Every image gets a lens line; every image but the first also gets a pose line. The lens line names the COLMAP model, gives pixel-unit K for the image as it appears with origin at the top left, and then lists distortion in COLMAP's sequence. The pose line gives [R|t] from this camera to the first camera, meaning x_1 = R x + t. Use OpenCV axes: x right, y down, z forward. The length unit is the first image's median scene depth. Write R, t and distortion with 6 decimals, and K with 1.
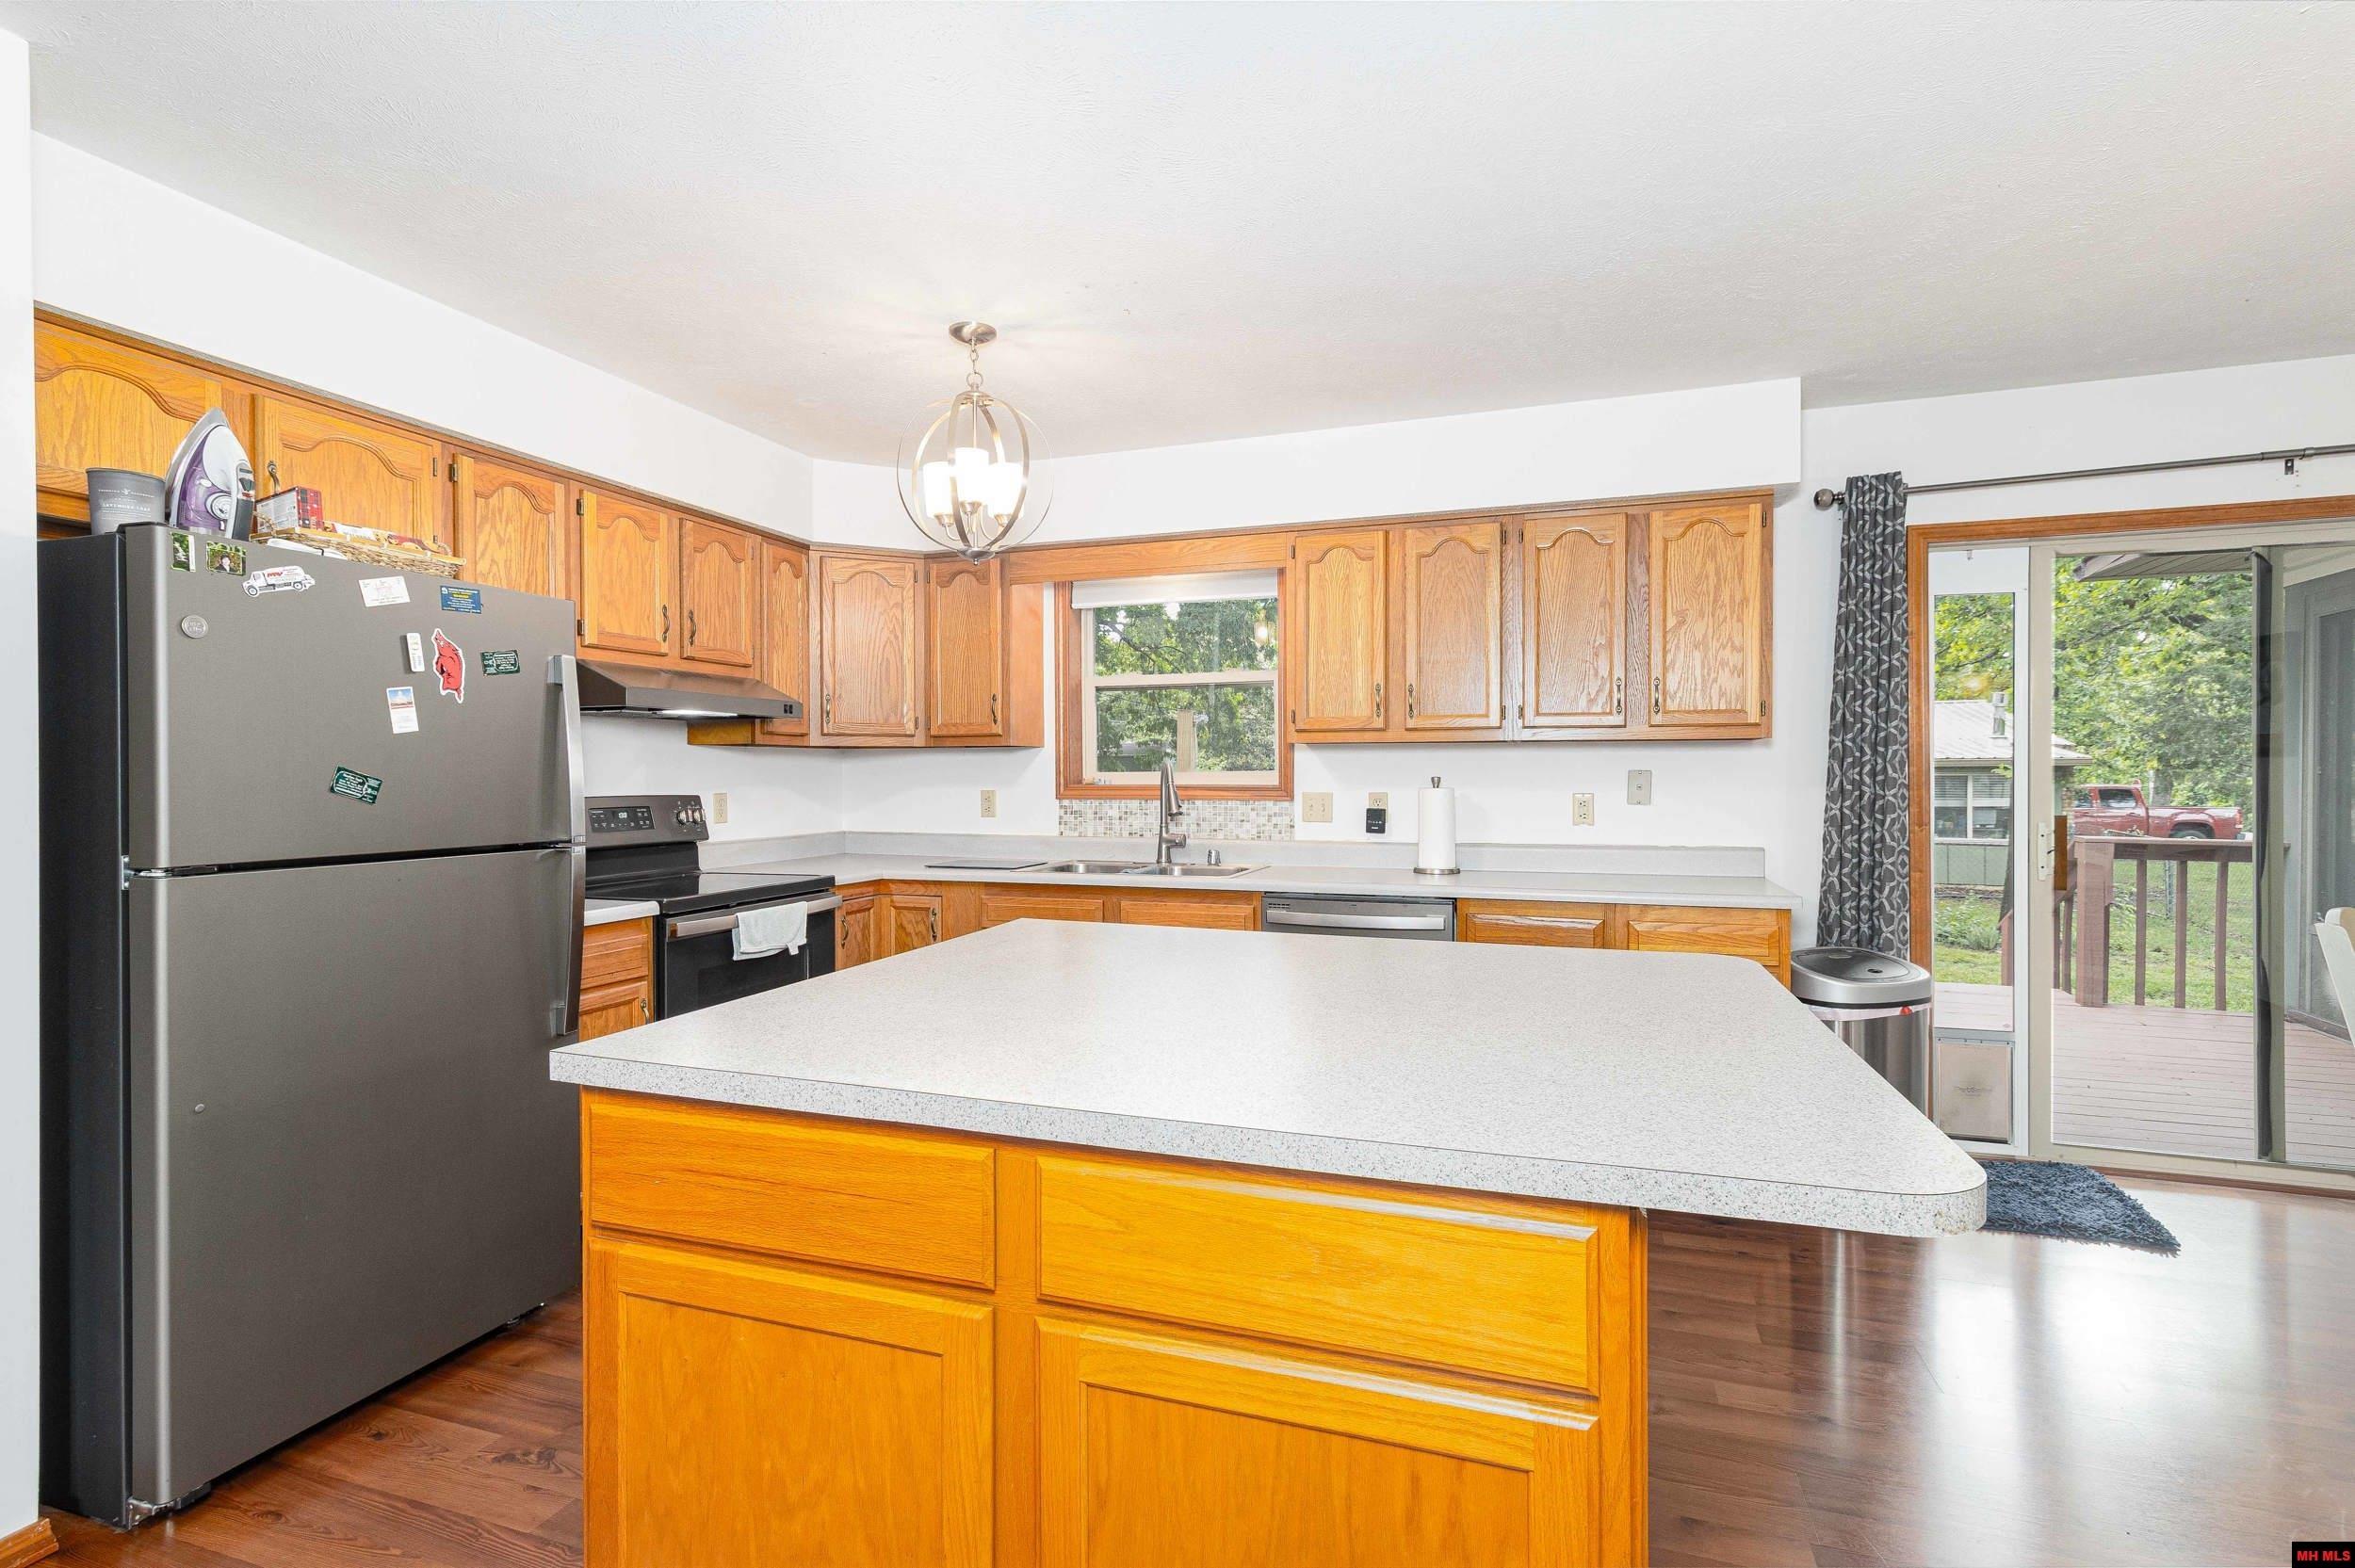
lens RADIAL K [[1101.8, 0, 1185.9], [0, 1101.8, 782.5], [0, 0, 1]] dist [0.005949, 0.000773]
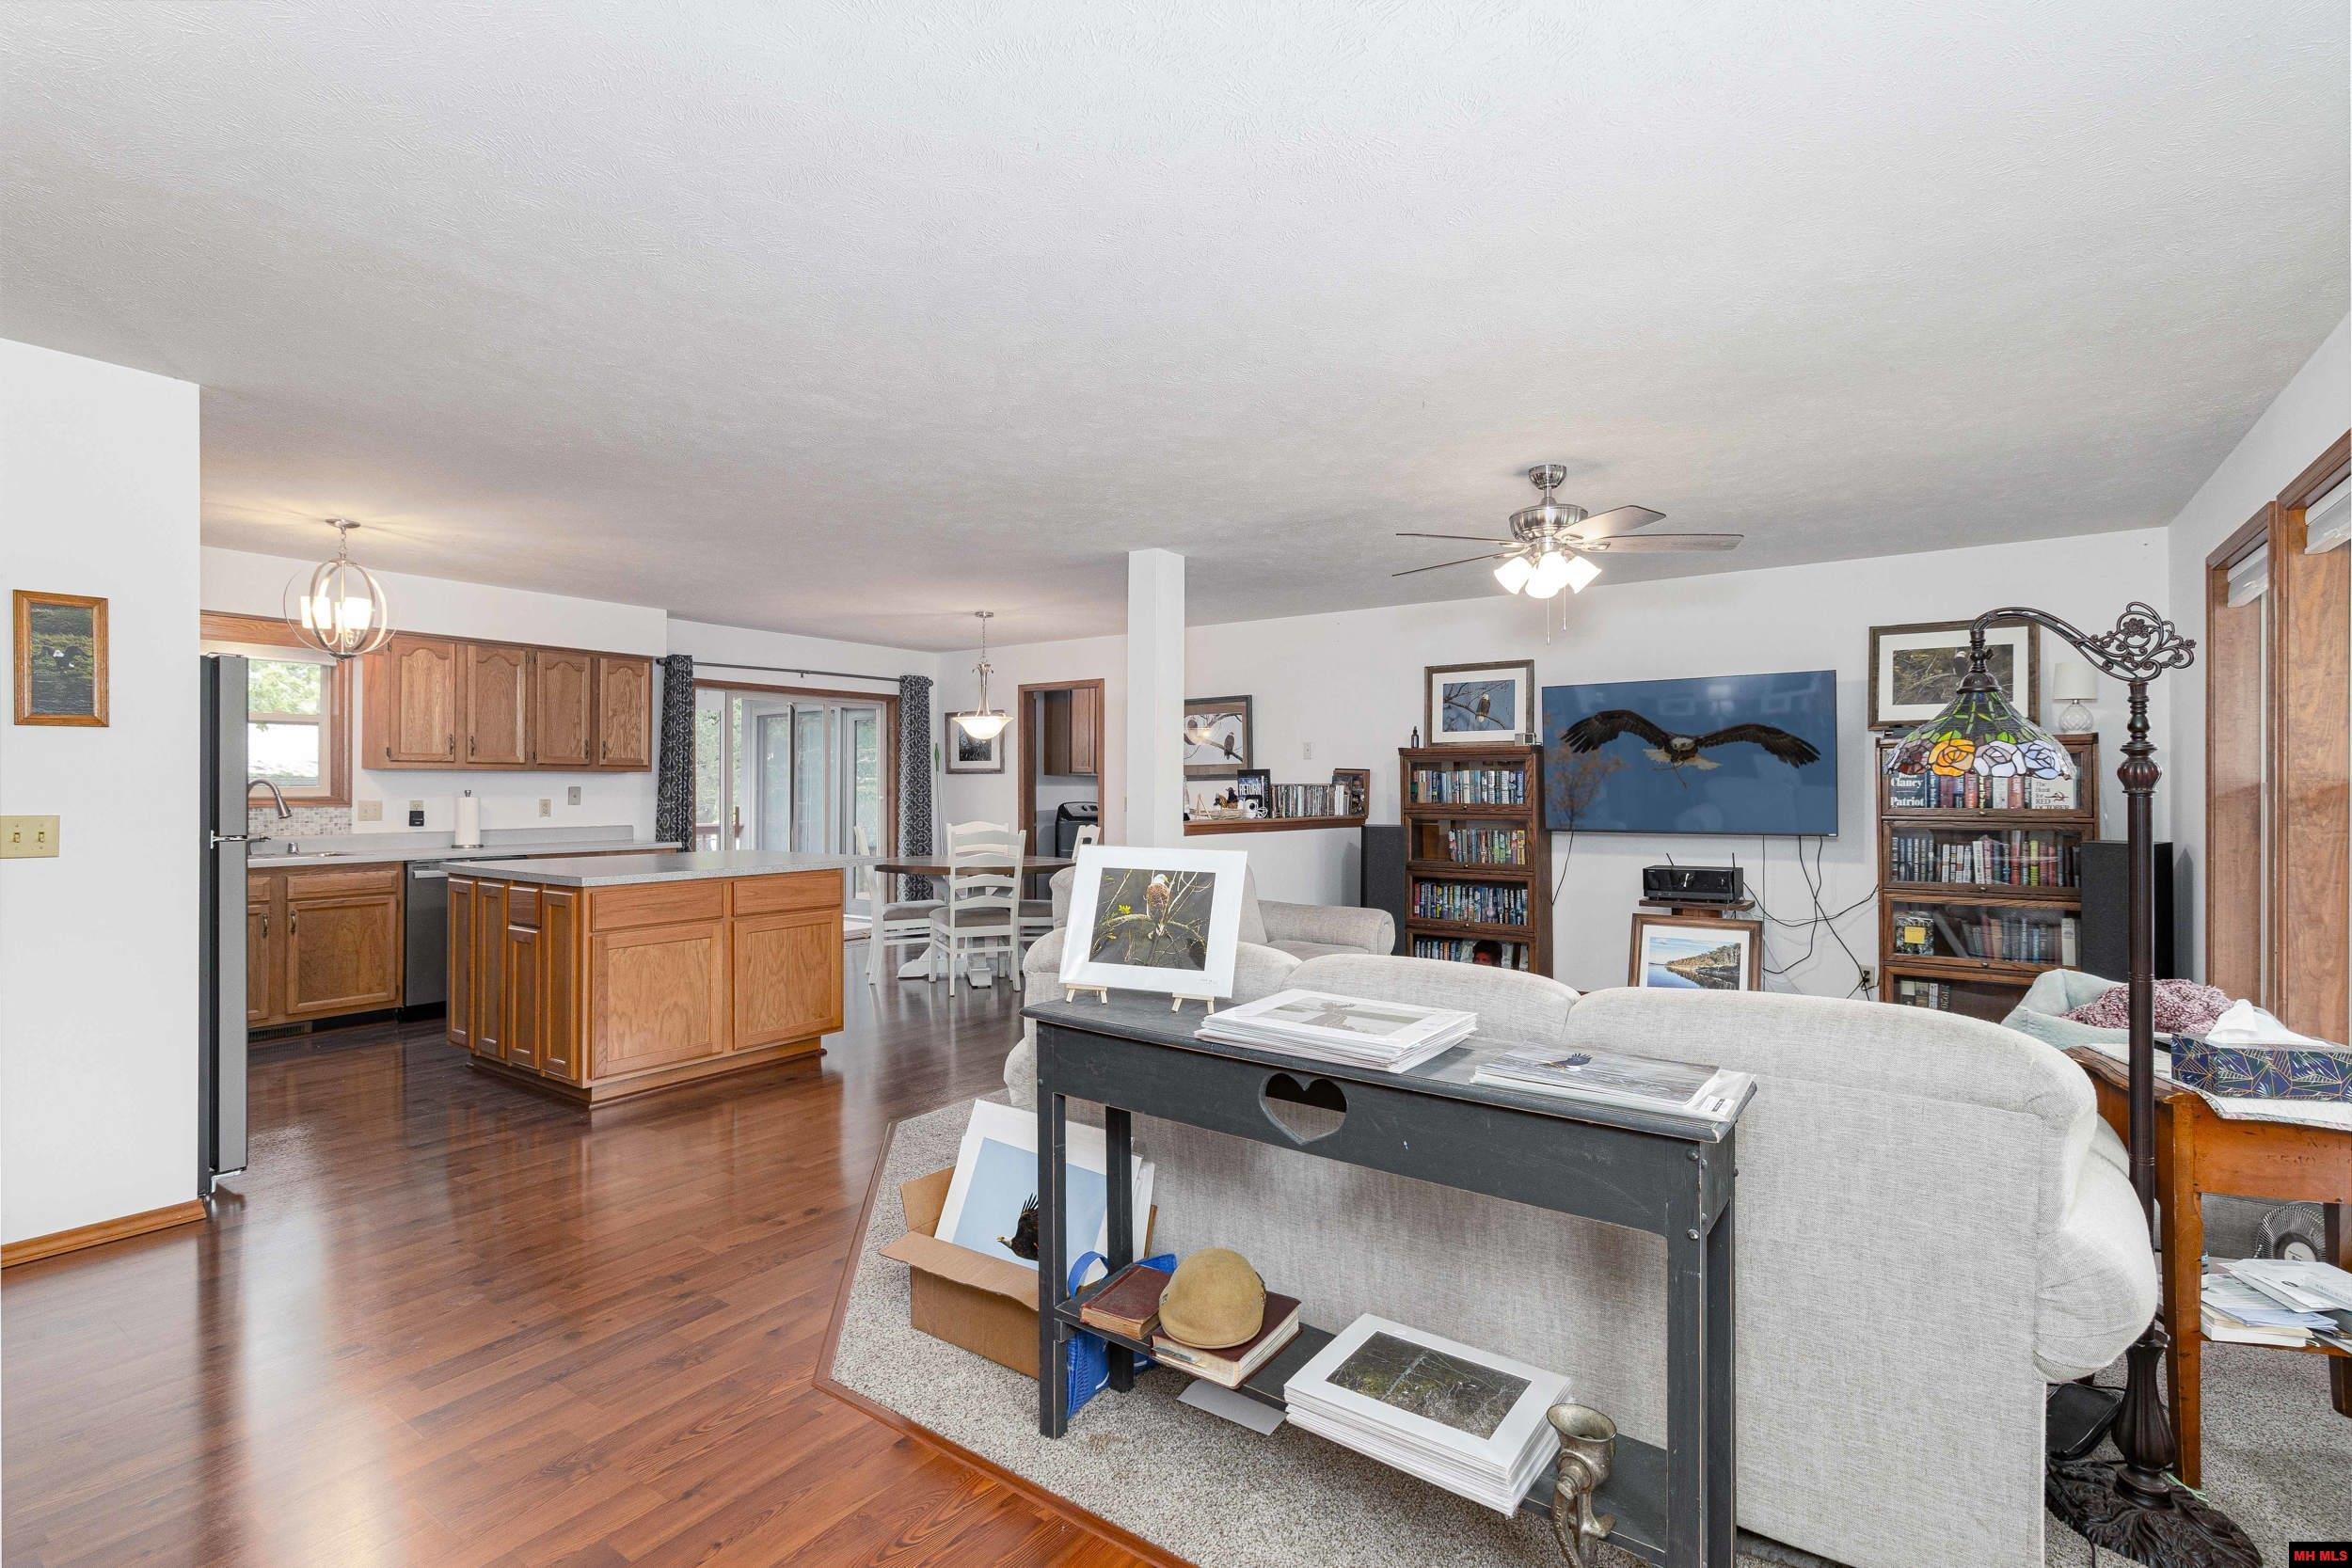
lens RADIAL K [[1100.4, 0, 1169.7], [0, 1100.4, 787.1], [0, 0, 1]] dist [0.005949, 0.000773]
pose [[0.277185, 0.001134, 0.960816, -1.158687], [0.005775, 0.999979, -0.002846, 0.000994], [-0.960799, 0.006338, 0.277173, -0.524036]]
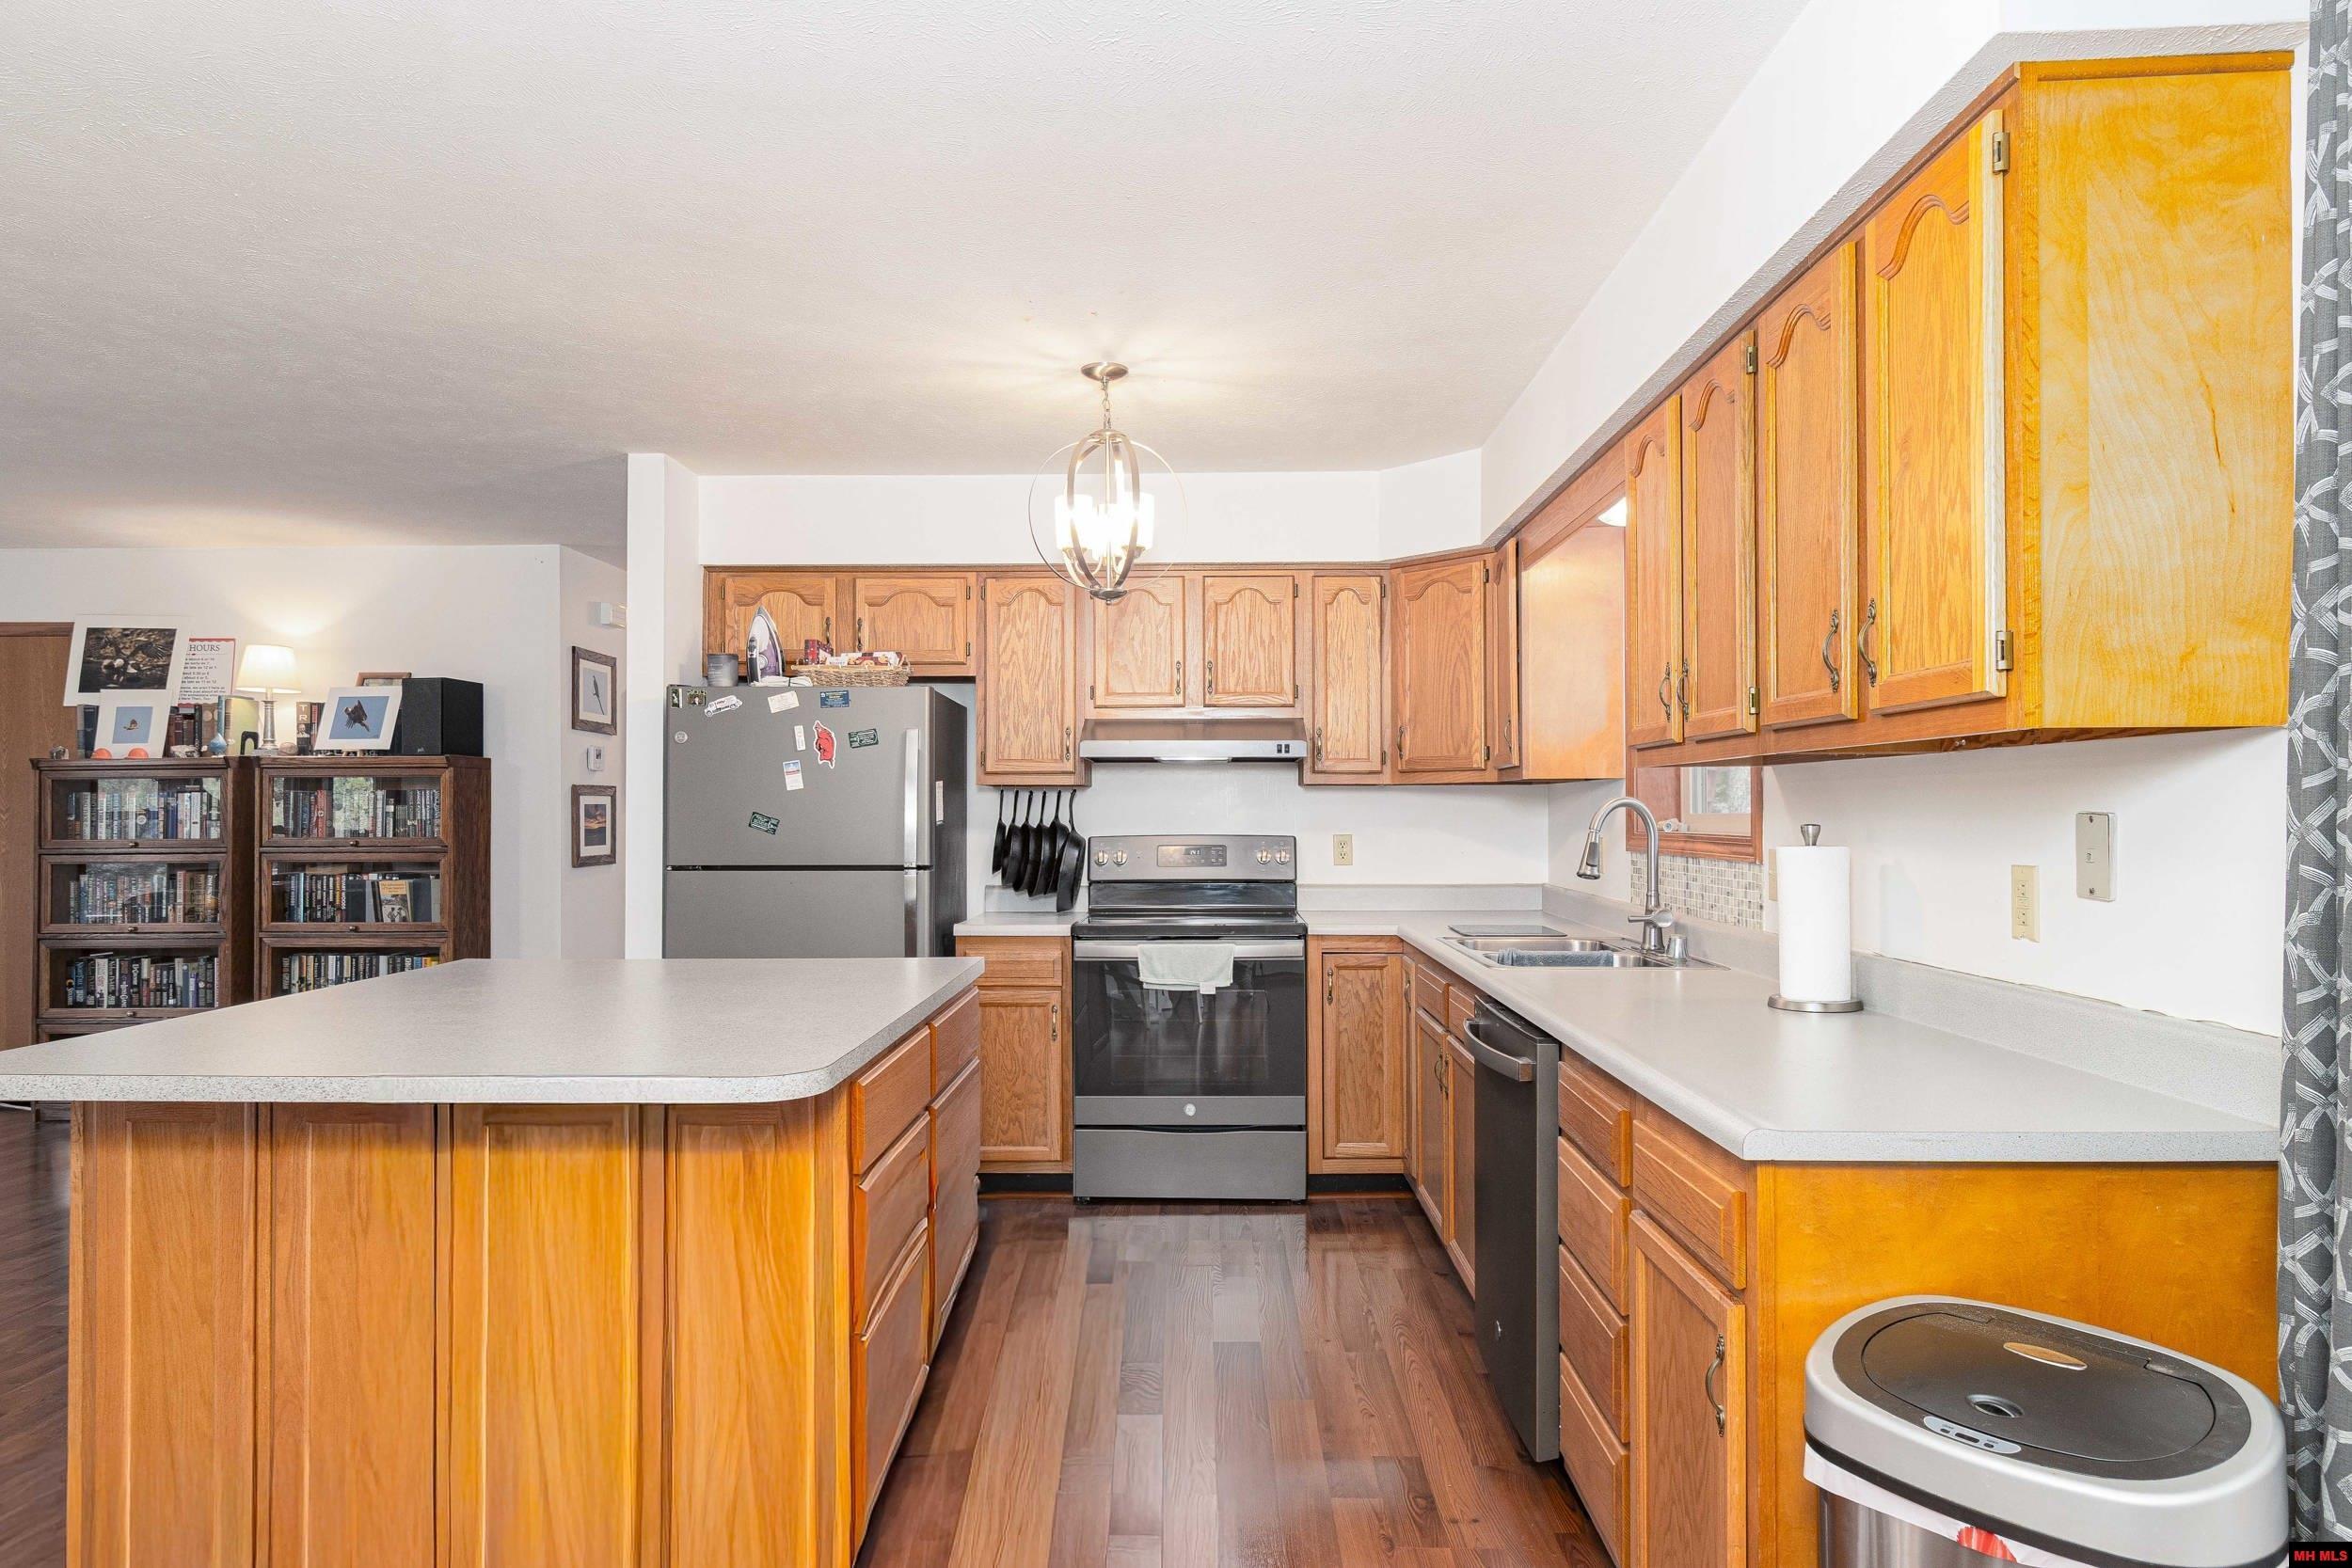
lens RADIAL K [[1421.8, 0, 1171.5], [0, 1421.8, 795.9], [0, 0, 1]] dist [-0.003215, -0.000142]
pose [[0.305373, -0.006754, -0.952209, 0.824674], [-0.007374, 0.999928, -0.009457, -0.012818], [0.952204, 0.009910, 0.305302, 0.535443]]
